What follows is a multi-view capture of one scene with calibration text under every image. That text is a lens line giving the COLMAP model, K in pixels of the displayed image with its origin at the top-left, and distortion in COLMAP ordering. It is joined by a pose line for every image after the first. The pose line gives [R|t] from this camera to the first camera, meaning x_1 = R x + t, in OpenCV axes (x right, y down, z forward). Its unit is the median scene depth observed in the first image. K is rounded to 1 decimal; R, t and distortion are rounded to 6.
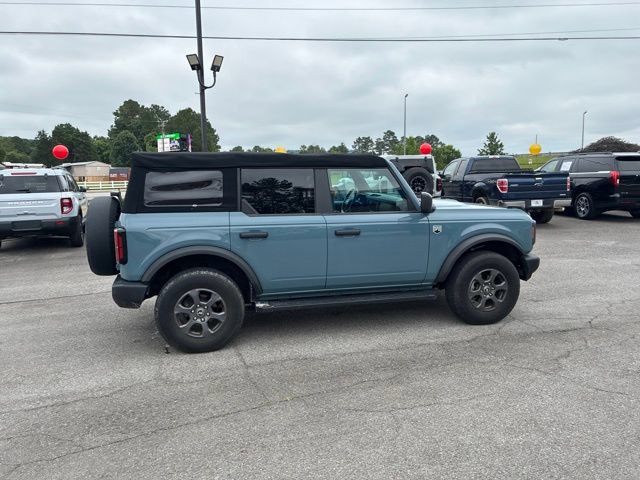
lens RADIAL K [[488.7, 0, 317.9], [0, 488.7, 239.3], [0, 0, 1]] dist [0.019851, -0.004254]
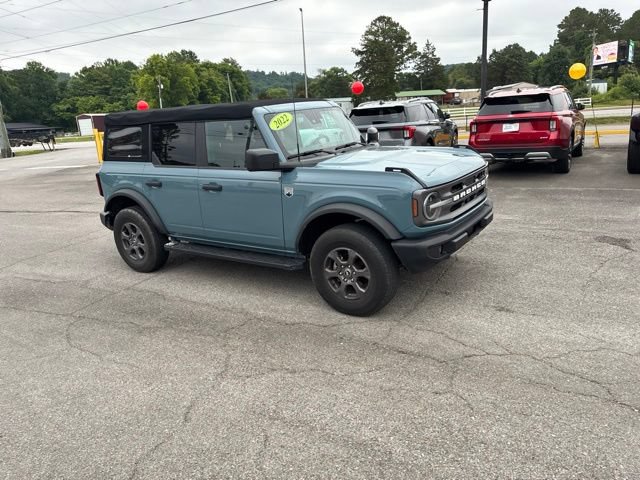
lens RADIAL K [[484.0, 0, 319.5], [0, 484.0, 244.1], [0, 0, 1]] dist [0.049074, -0.069915]
pose [[0.661323, 0.167713, -0.731111, 0.916123], [-0.043253, 0.981588, 0.186048, -0.091099], [0.748853, -0.091415, 0.656401, 0.470835]]
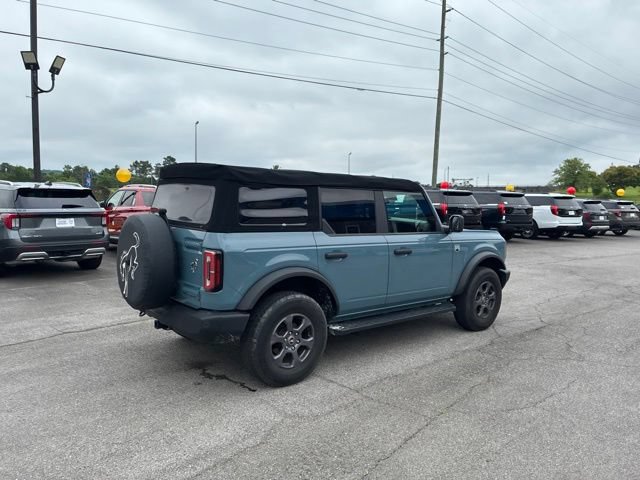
lens RADIAL K [[489.7, 0, 328.7], [0, 489.7, 236.9], [0, 0, 1]] dist [0.048264, -0.056547]
pose [[0.893099, -0.002123, 0.449855, -0.534142], [0.030249, 0.998009, -0.055342, 0.007302], [-0.448841, 0.063034, 0.891385, 0.115278]]
